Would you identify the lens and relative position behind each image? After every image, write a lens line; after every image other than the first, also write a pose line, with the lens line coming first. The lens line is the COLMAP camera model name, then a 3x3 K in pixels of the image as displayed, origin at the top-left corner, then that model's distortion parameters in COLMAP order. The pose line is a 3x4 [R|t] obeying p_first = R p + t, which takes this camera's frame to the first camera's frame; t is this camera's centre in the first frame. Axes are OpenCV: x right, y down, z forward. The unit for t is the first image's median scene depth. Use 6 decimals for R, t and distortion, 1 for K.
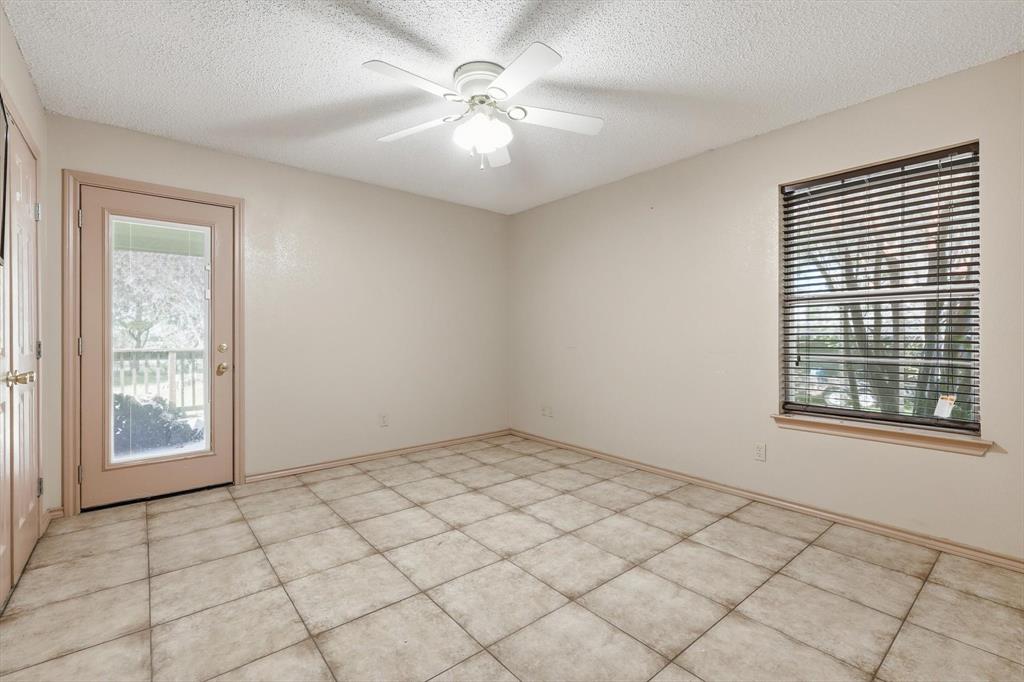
lens RADIAL K [[450.6, 0, 514.7], [0, 450.6, 336.7], [0, 0, 1]] dist [0.001025, 0.000115]
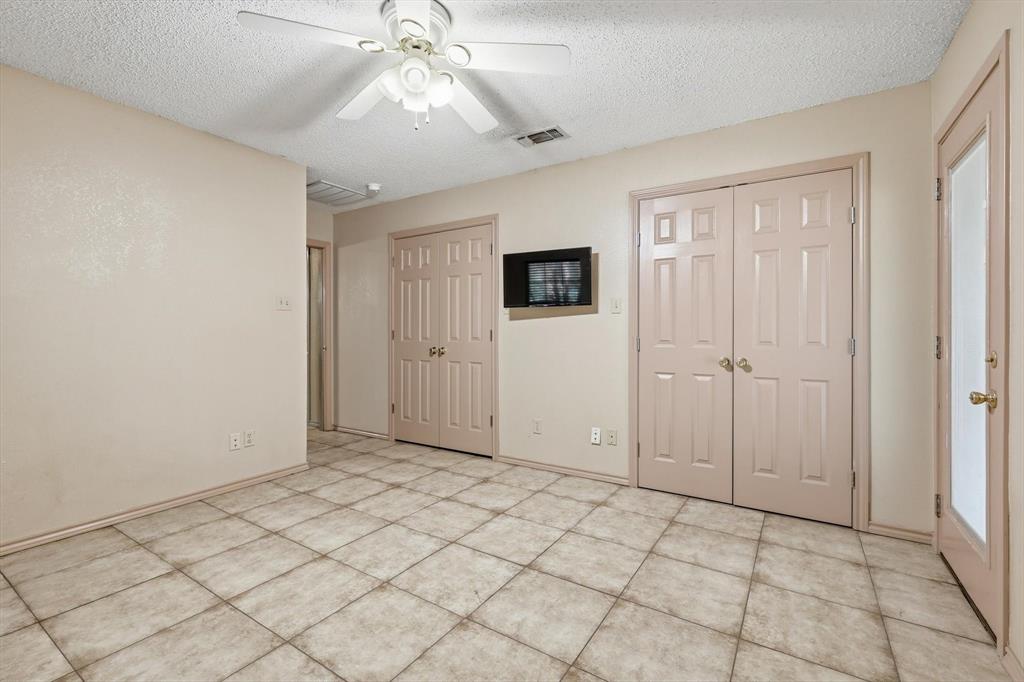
lens RADIAL K [[450.6, 0, 514.7], [0, 450.6, 336.7], [0, 0, 1]] dist [0.001025, 0.000115]
pose [[-0.954920, 0.001303, -0.296861, -0.000660], [-0.001991, 0.999940, 0.010793, -0.005235], [0.296857, 0.010898, -0.954860, 1.922473]]
